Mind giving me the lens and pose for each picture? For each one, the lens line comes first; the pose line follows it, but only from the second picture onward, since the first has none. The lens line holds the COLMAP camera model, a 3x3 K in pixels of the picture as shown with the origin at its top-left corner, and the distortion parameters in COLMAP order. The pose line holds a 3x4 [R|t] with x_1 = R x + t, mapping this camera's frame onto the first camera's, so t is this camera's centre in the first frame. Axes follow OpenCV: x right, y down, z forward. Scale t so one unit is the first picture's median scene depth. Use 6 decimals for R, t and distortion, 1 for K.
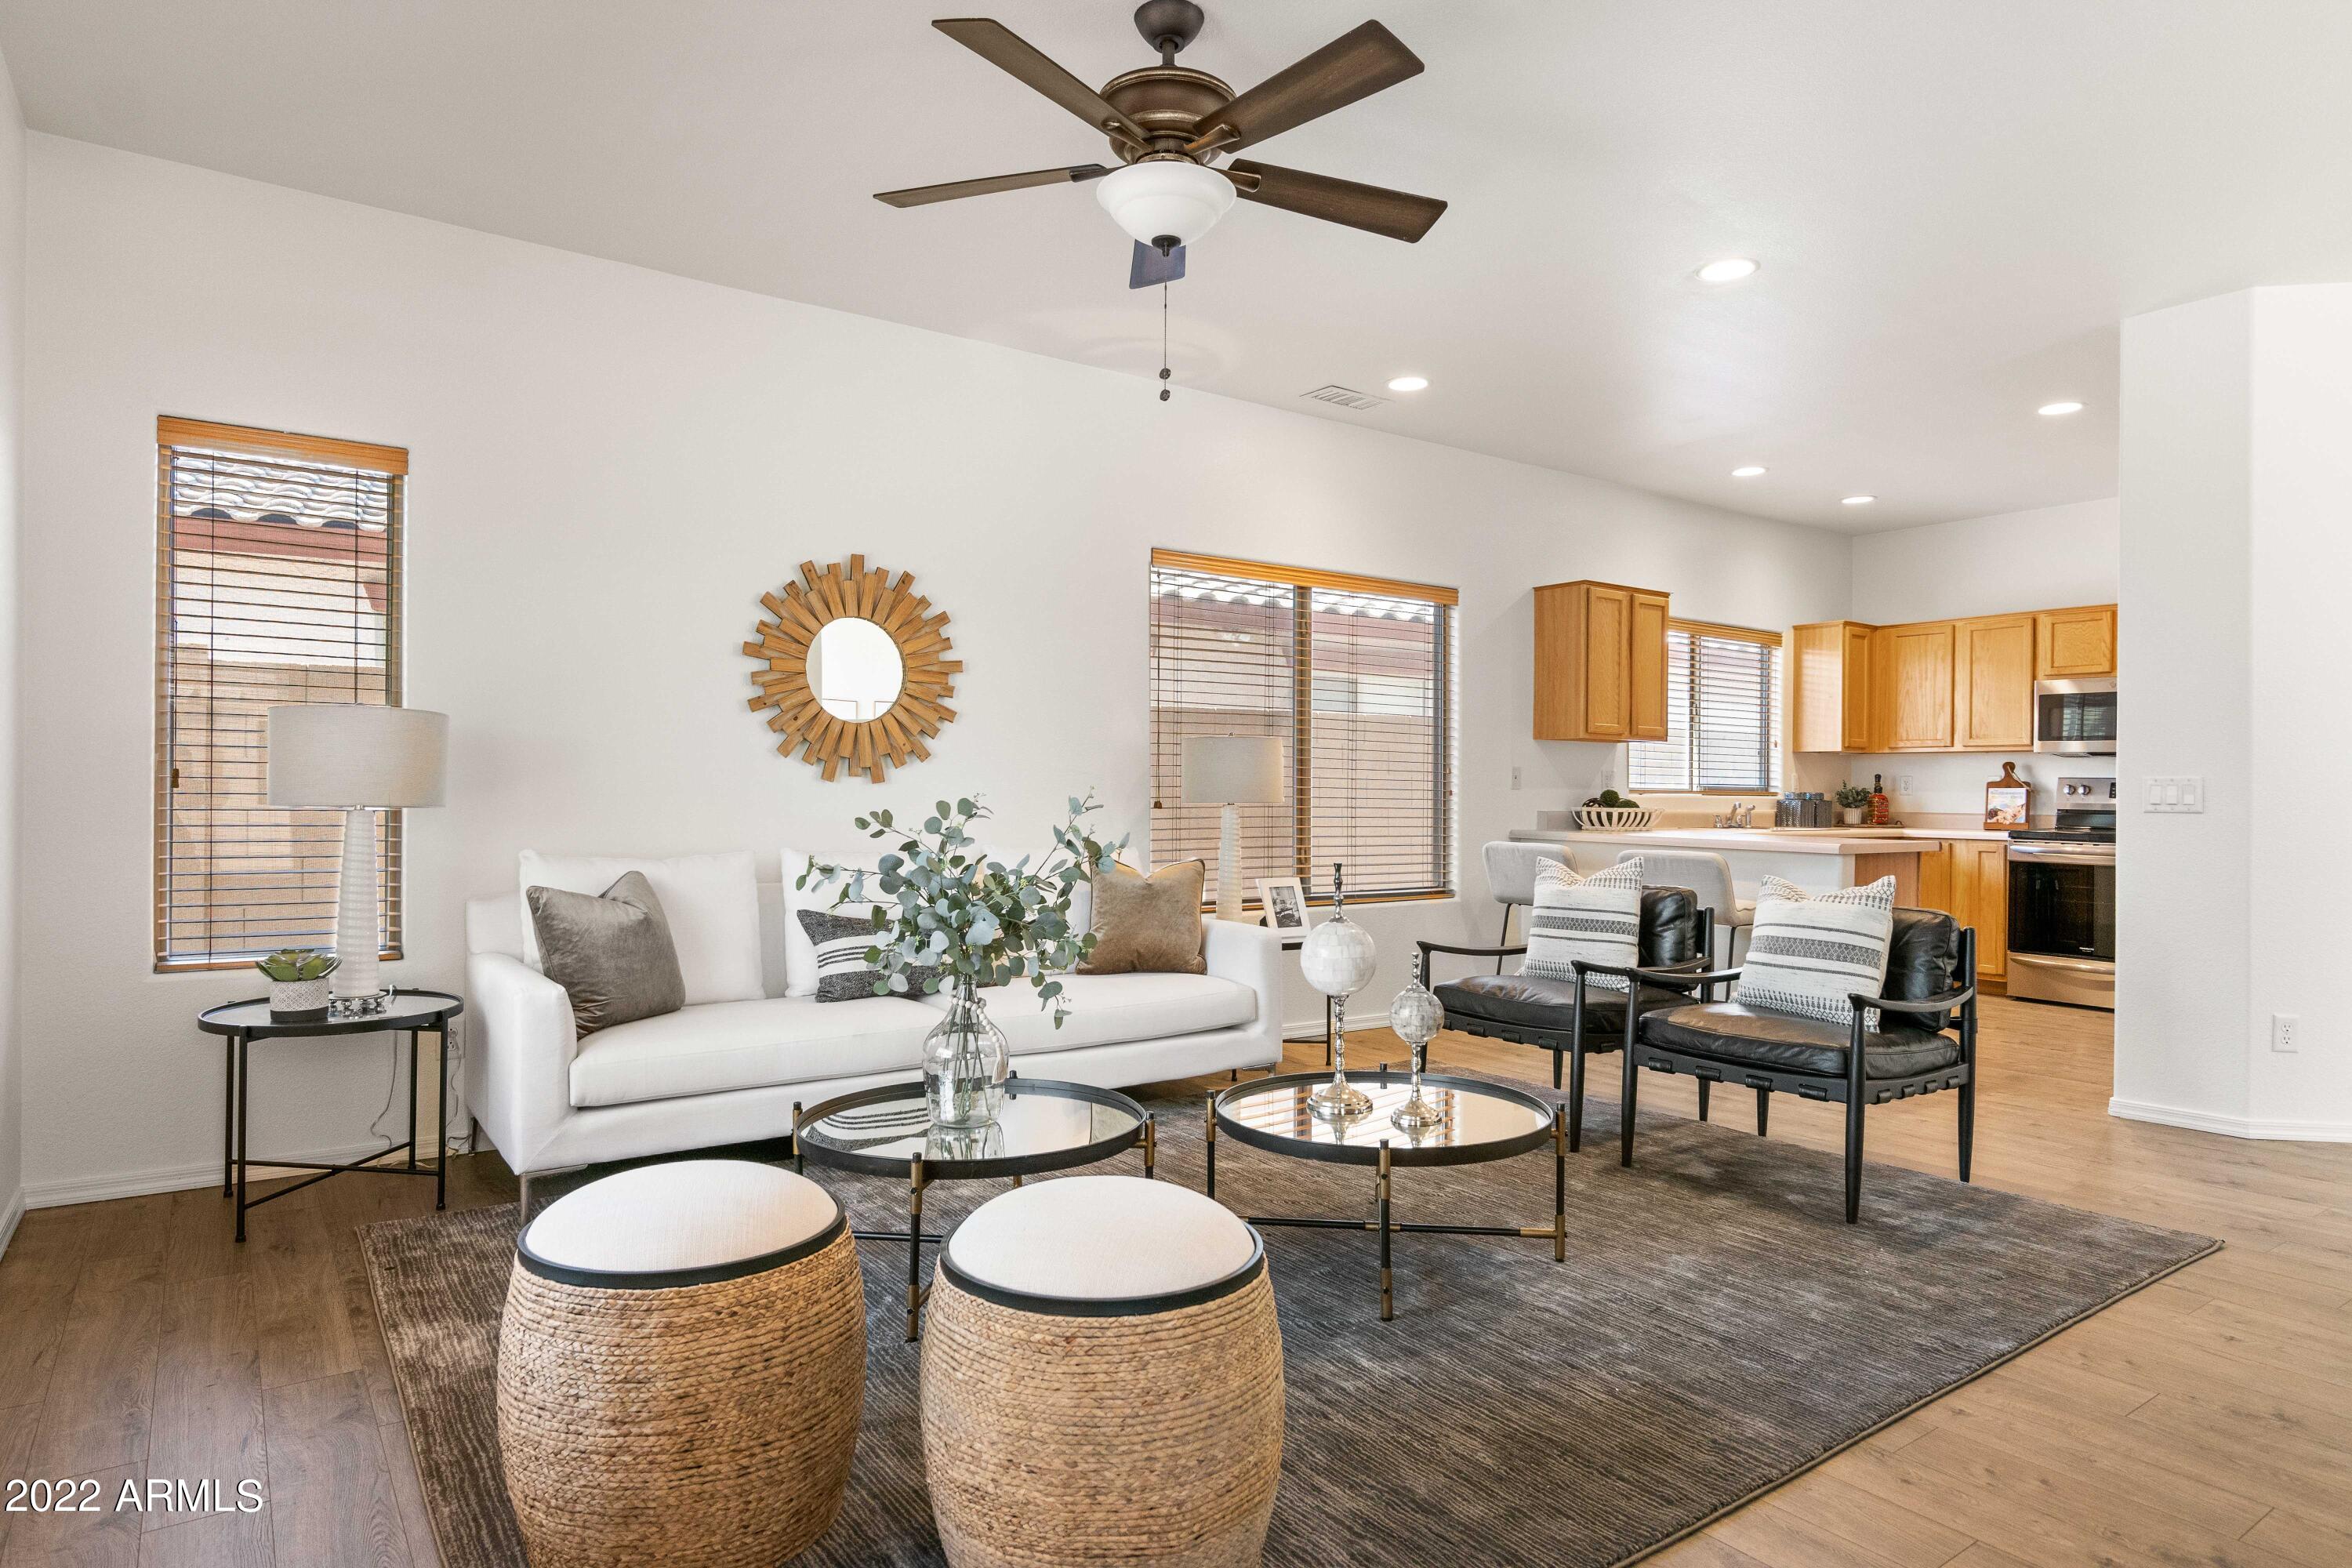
lens RADIAL K [[1338.9, 0, 1176.0], [0, 1338.9, 784.0], [0, 0, 1]] dist [0.002427, 0.000173]
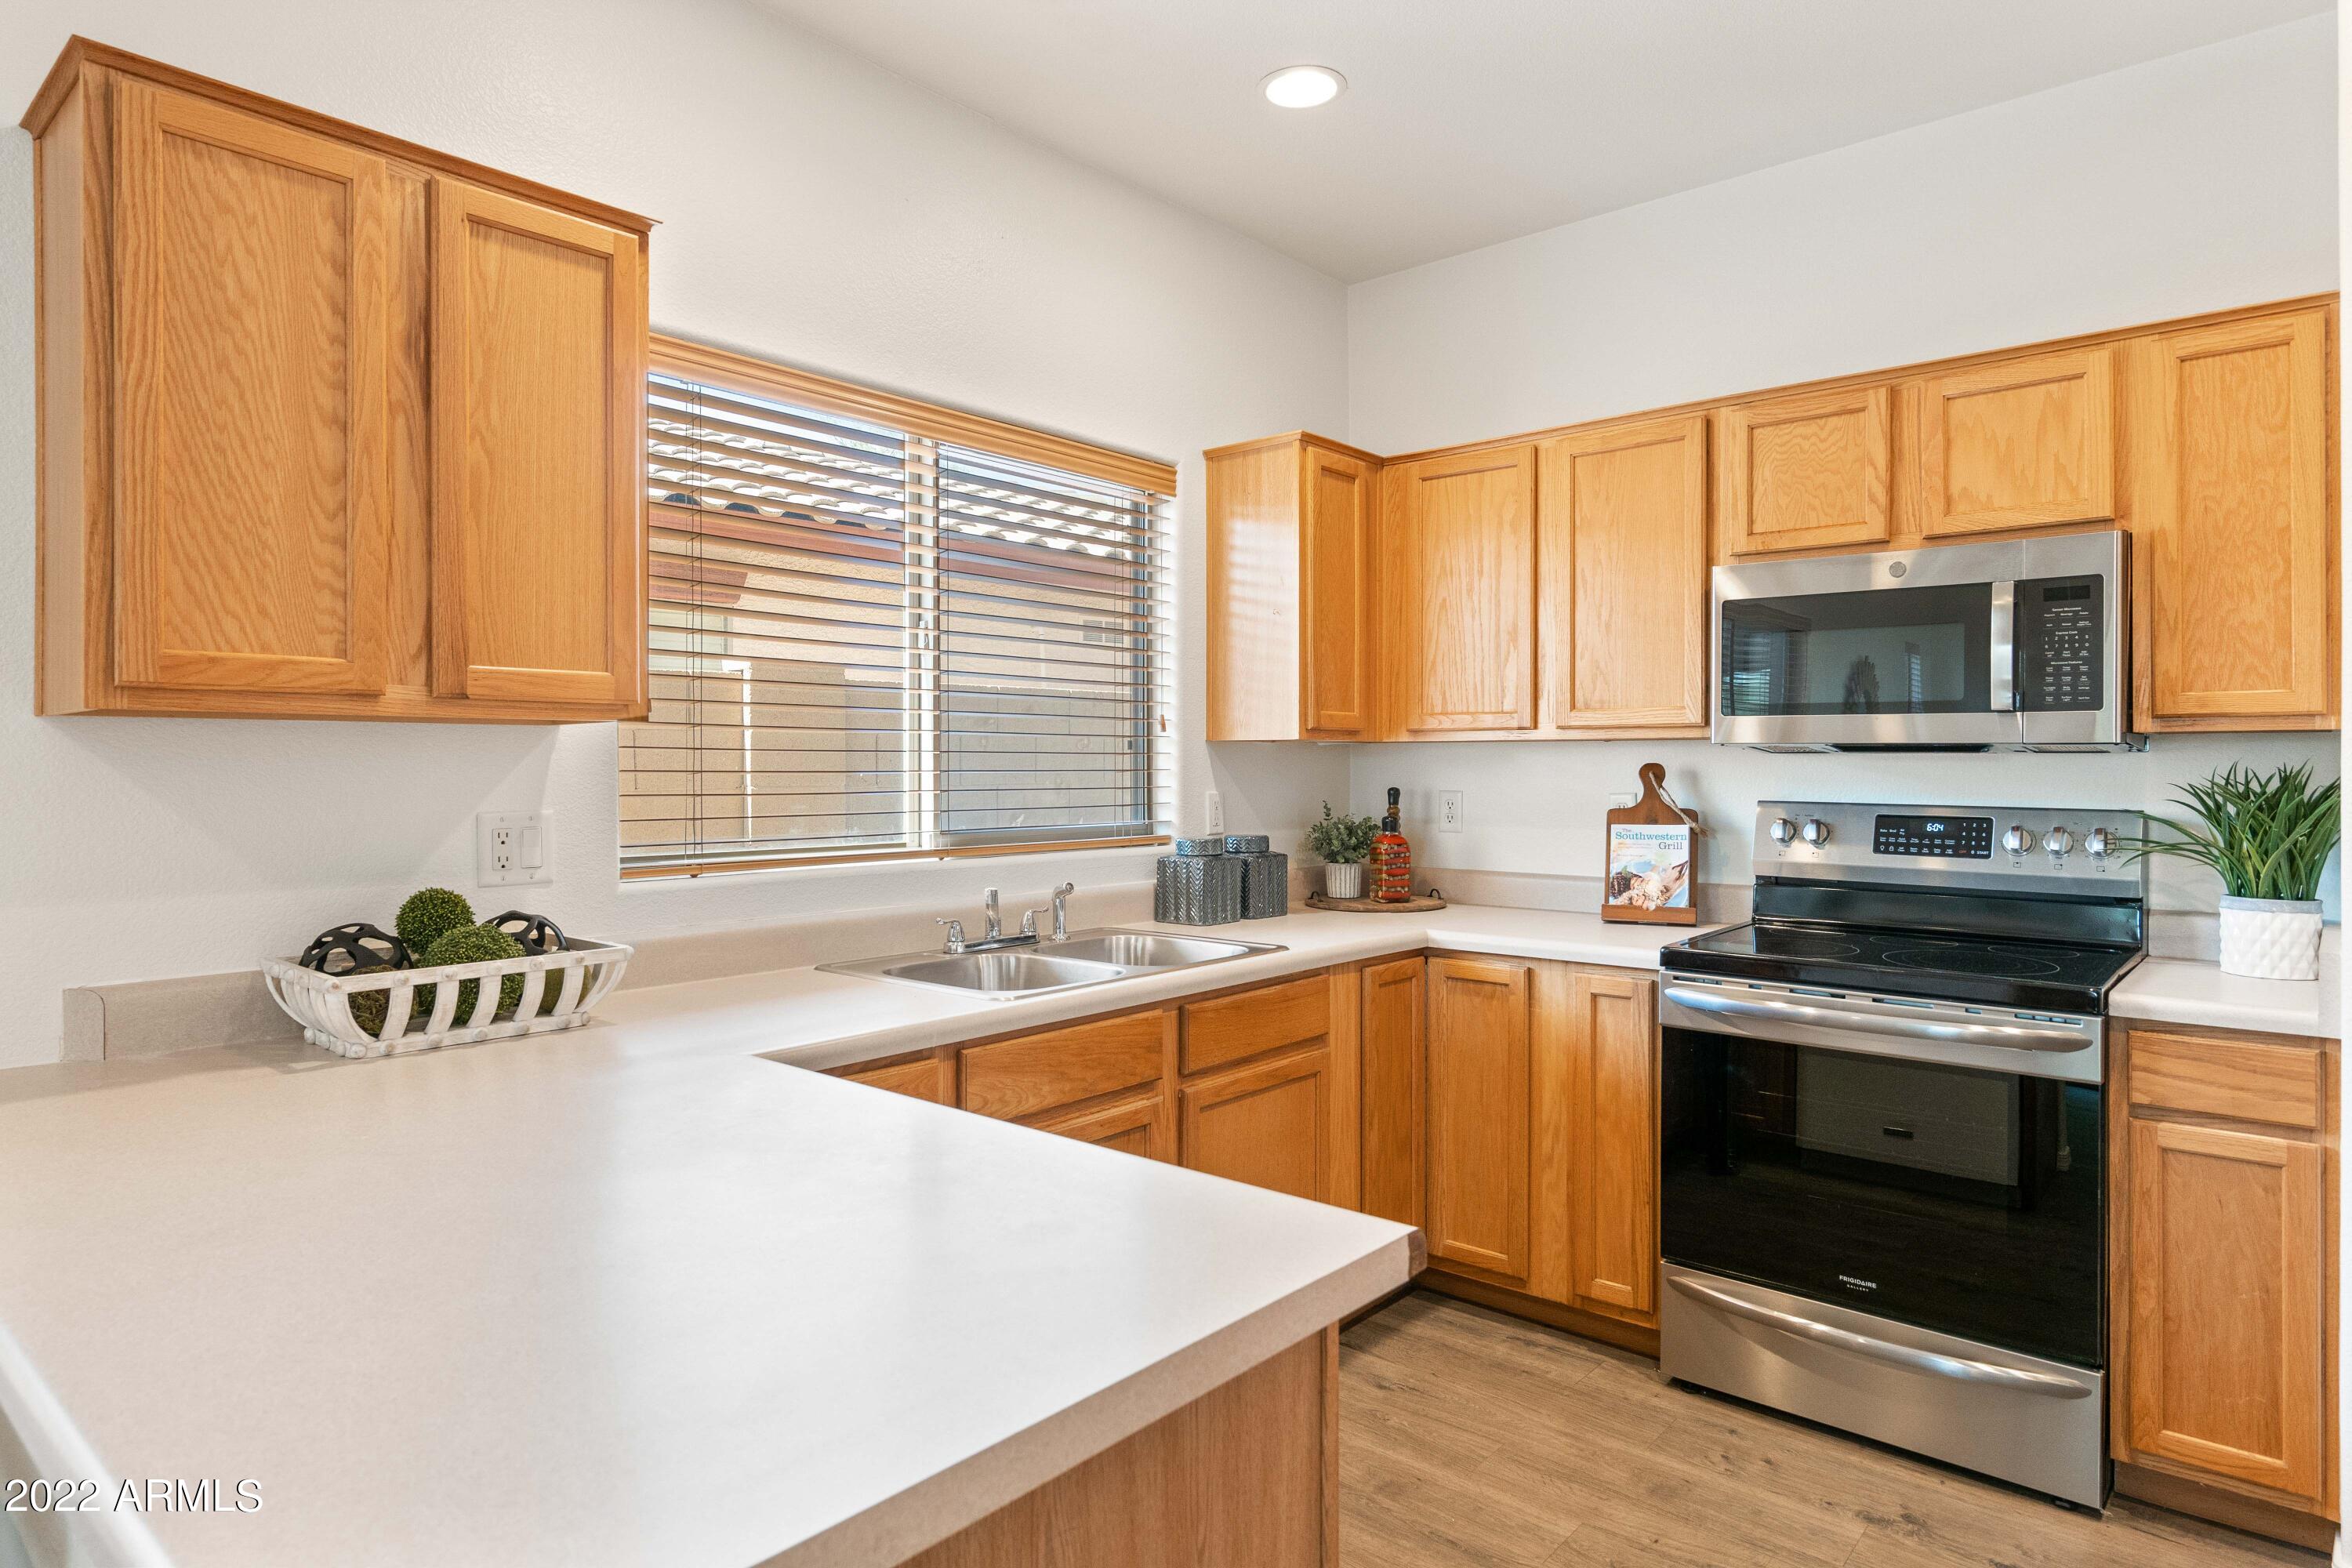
lens RADIAL K [[1323.4, 0, 1184.0], [0, 1323.4, 761.9], [0, 0, 1]] dist [0.003536, -0.000342]
pose [[0.970493, -0.011287, 0.240866, 0.369401], [0.010144, 0.999931, 0.005986, -0.020962], [-0.240917, -0.003366, 0.970540, 0.617740]]
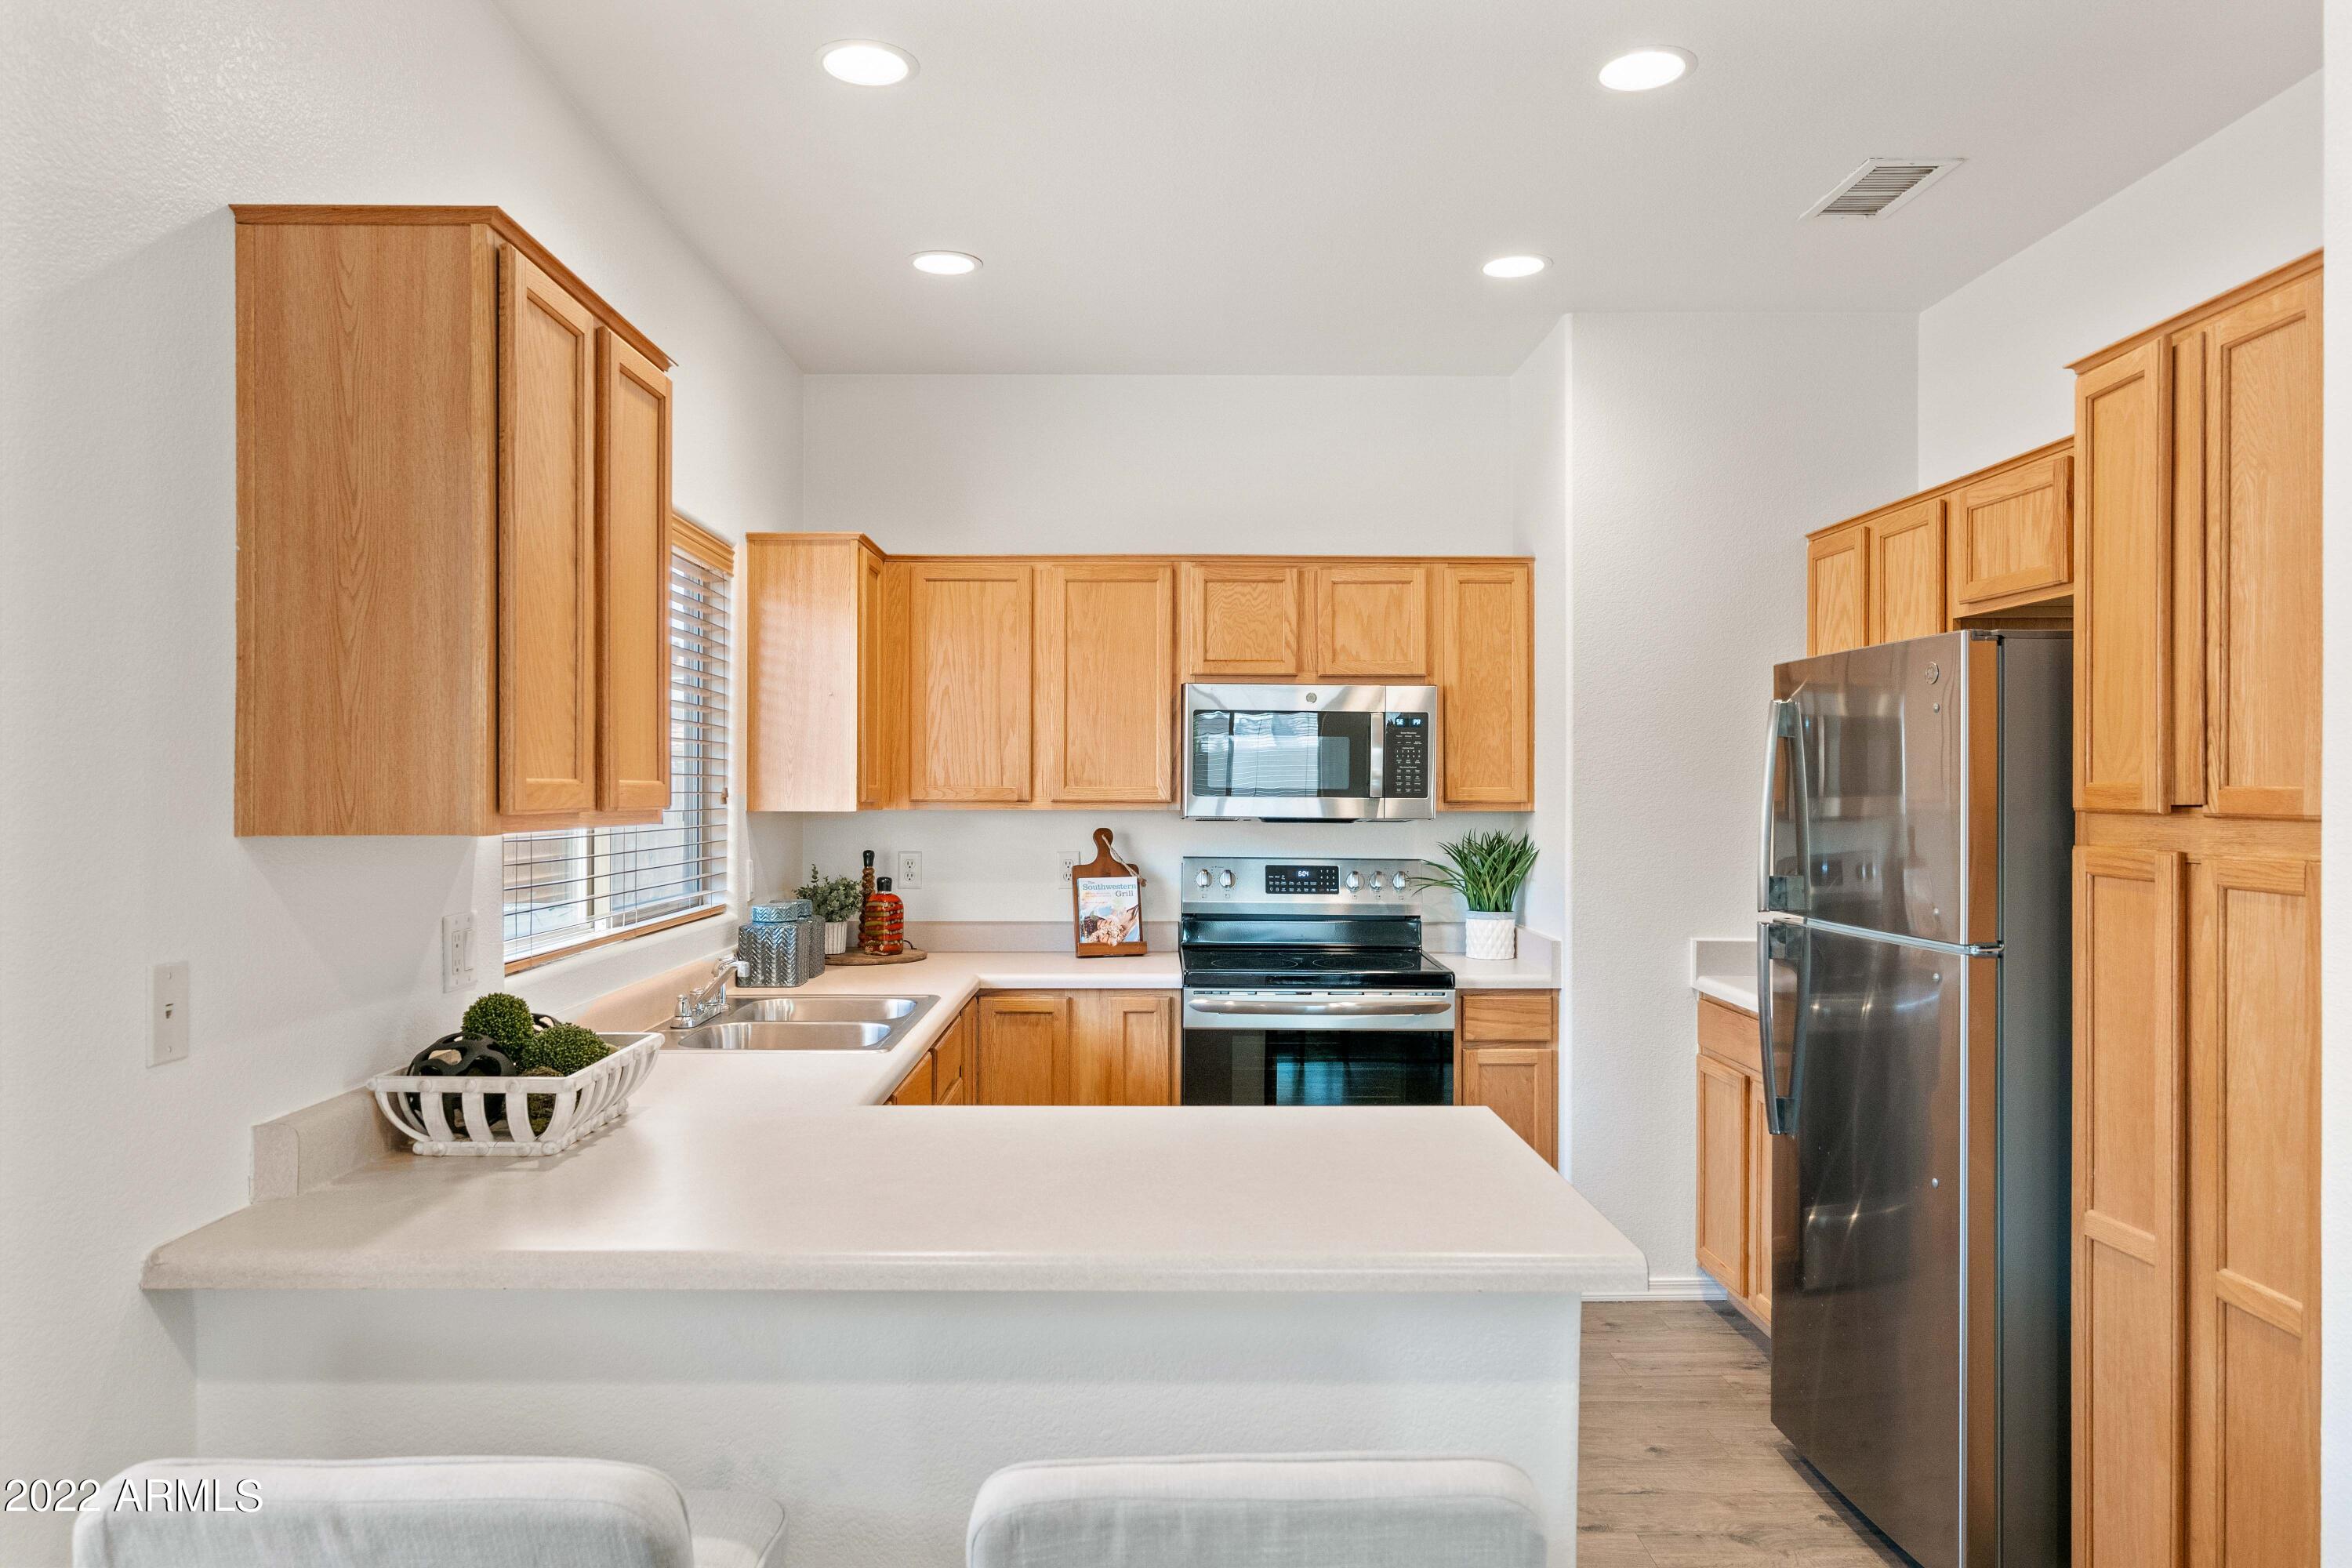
lens RADIAL K [[1535.8, 0, 1144.9], [0, 1535.8, 781.7], [0, 0, 1]] dist [0.000129, -0.000358]
pose [[0.575872, -0.006646, 0.817513, 0.119556], [0.000933, 0.999972, 0.007472, -0.040025], [-0.817539, -0.003540, 0.575862, 0.624934]]
